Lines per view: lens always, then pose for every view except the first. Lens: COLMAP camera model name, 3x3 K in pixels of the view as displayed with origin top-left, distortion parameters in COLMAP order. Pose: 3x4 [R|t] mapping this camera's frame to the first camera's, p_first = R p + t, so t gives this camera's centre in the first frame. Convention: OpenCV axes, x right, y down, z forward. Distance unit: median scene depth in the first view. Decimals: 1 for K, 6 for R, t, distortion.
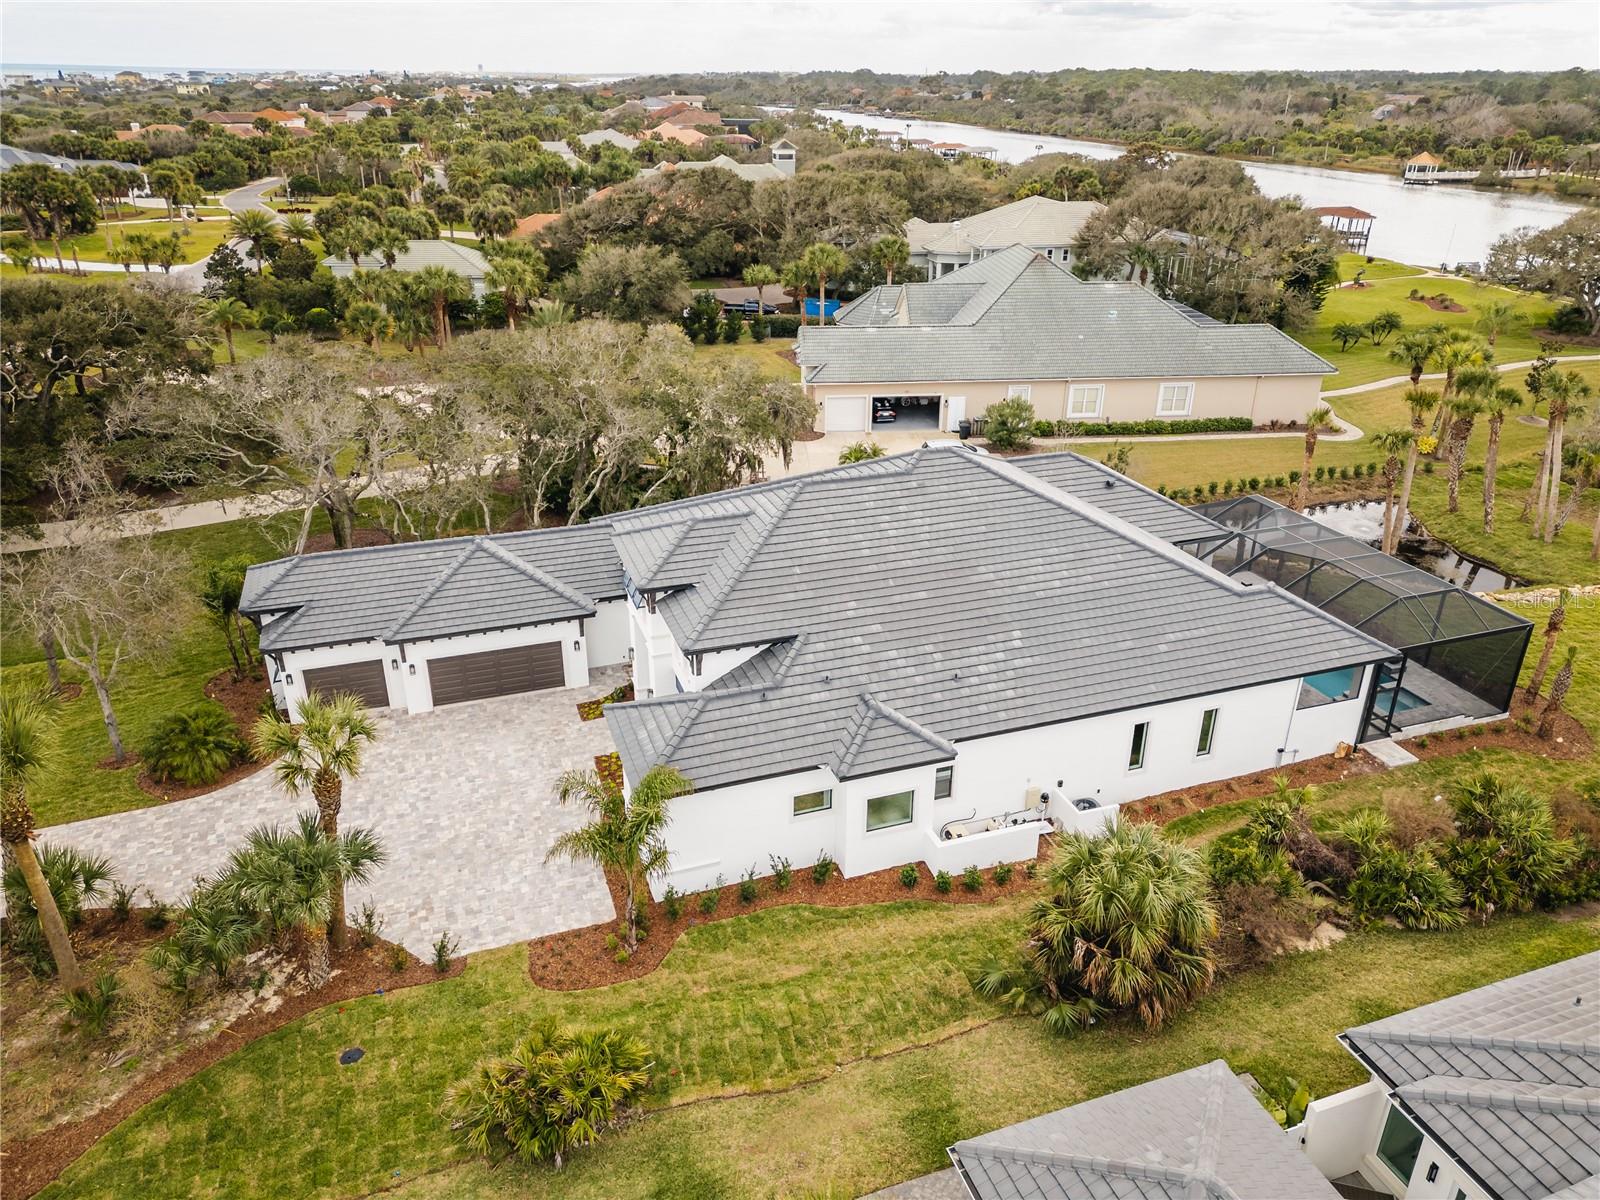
lens RADIAL K [[1132.9, 0, 807.6], [0, 1132.9, 573.0], [0, 0, 1]] dist [0.075574, -0.066054]
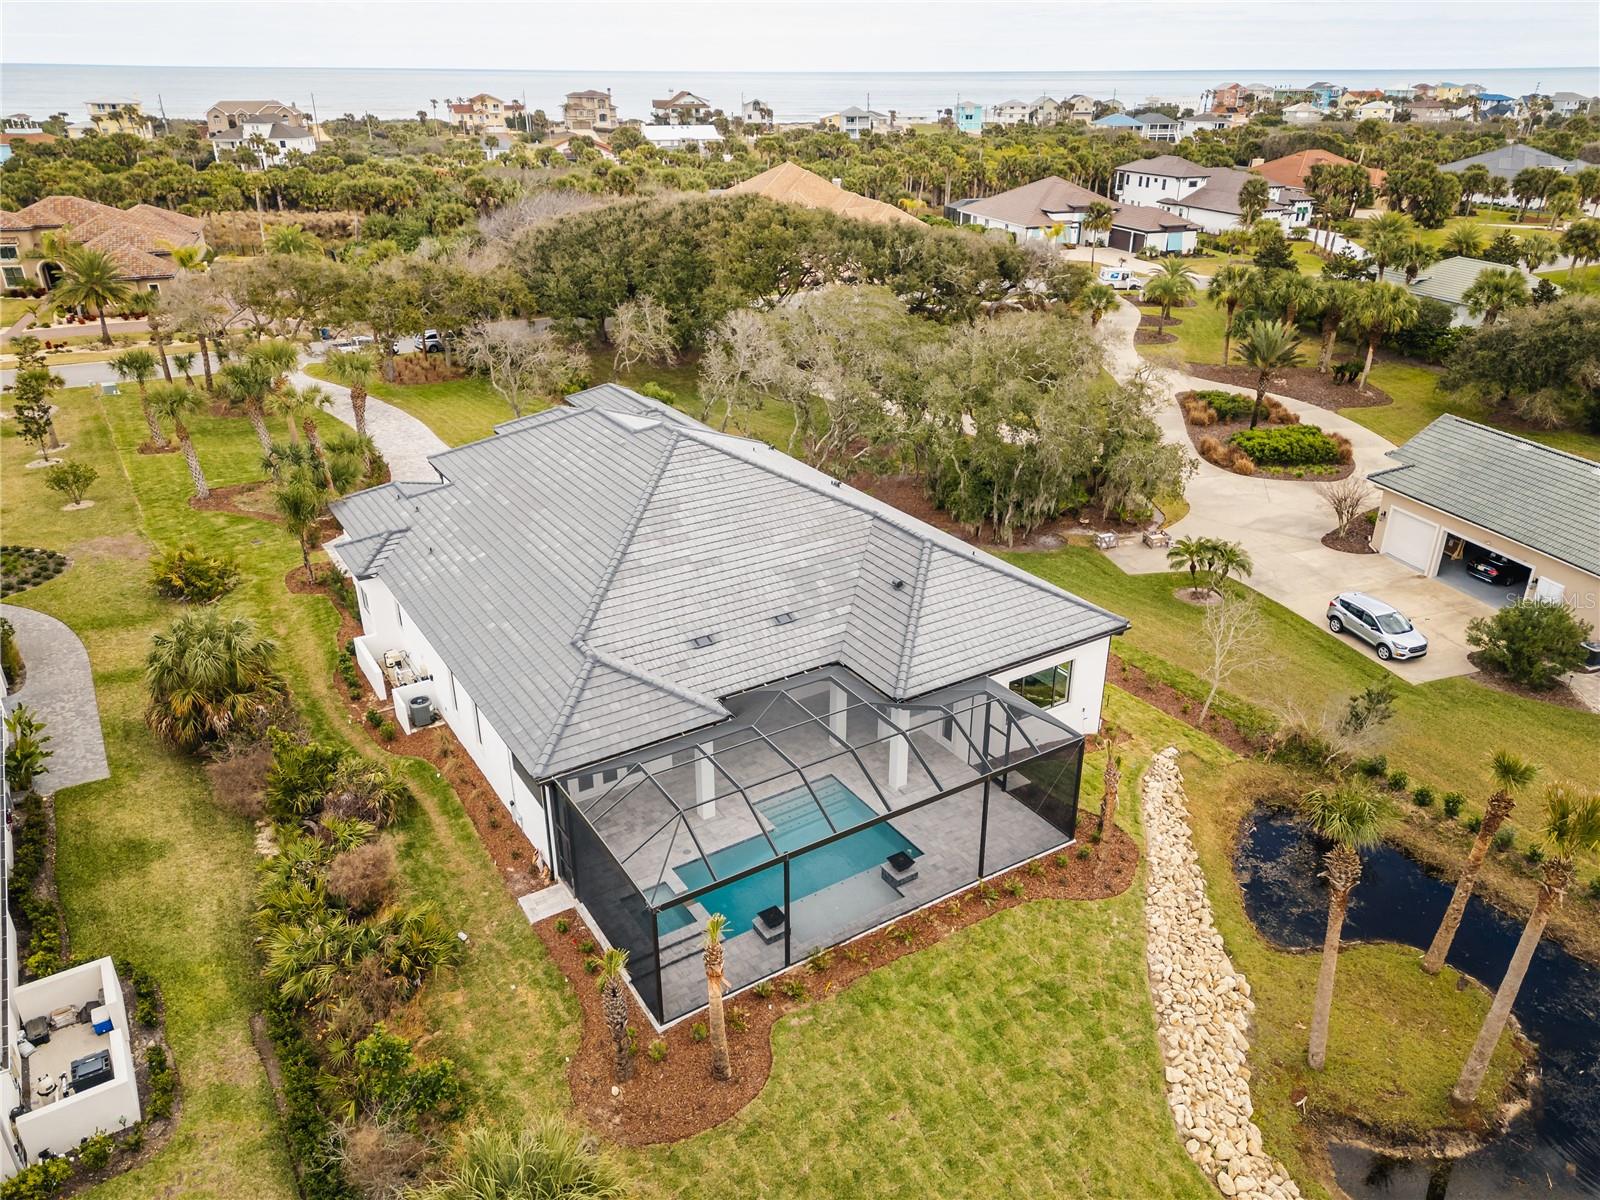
lens RADIAL K [[1132.9, 0, 807.6], [0, 1132.9, 573.0], [0, 0, 1]] dist [0.075574, -0.066054]
pose [[0.224546, 0.384921, -0.895218, 1.150927], [-0.388120, 0.877993, 0.280163, -0.338457], [0.893836, 0.284543, 0.346545, 0.795118]]
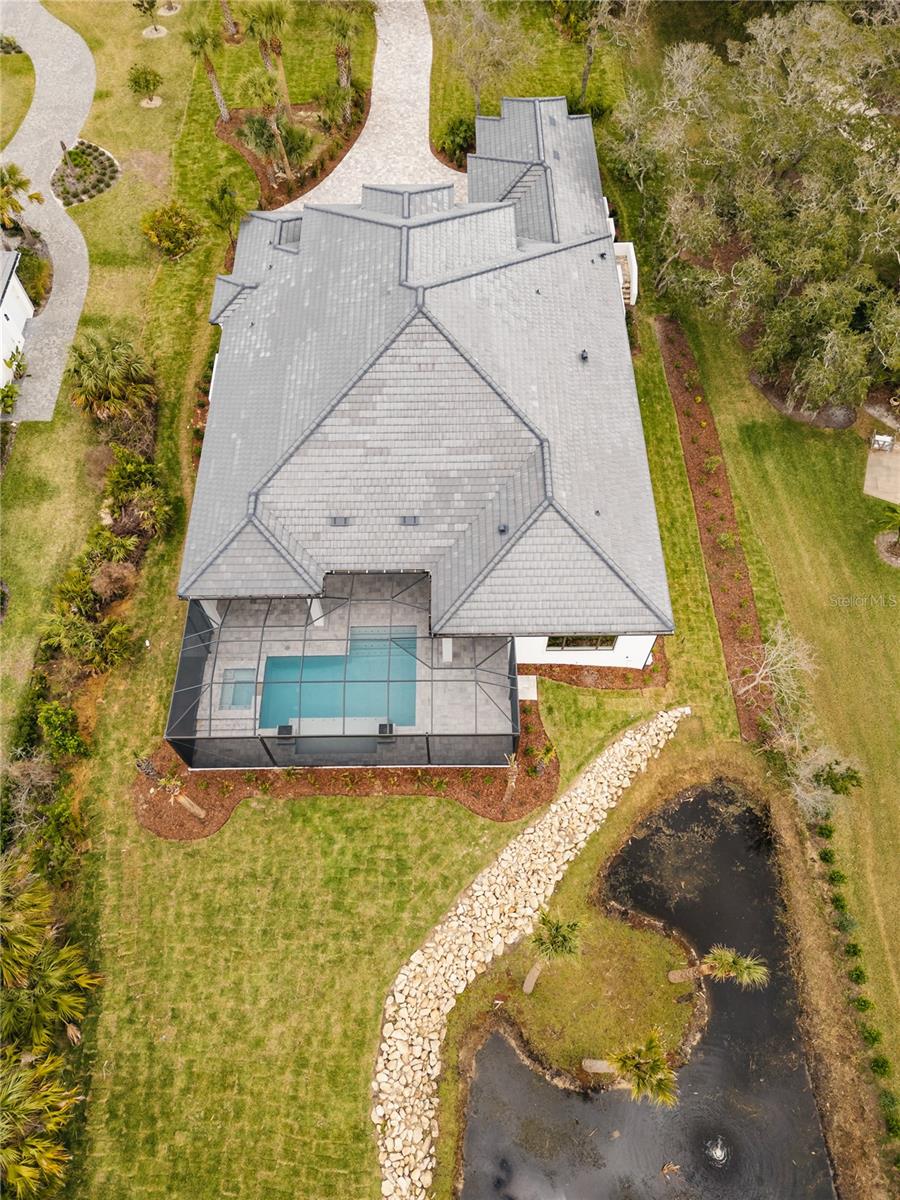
lens RADIAL K [[849.6, 0, 449.6], [0, 849.6, 591.5], [0, 0, 1]] dist [0.075574, -0.066054]
pose [[-0.330322, 0.808414, -0.487189, 0.820322], [-0.371466, 0.363164, 0.854474, -0.803810], [0.867698, 0.463226, 0.180337, 1.018660]]
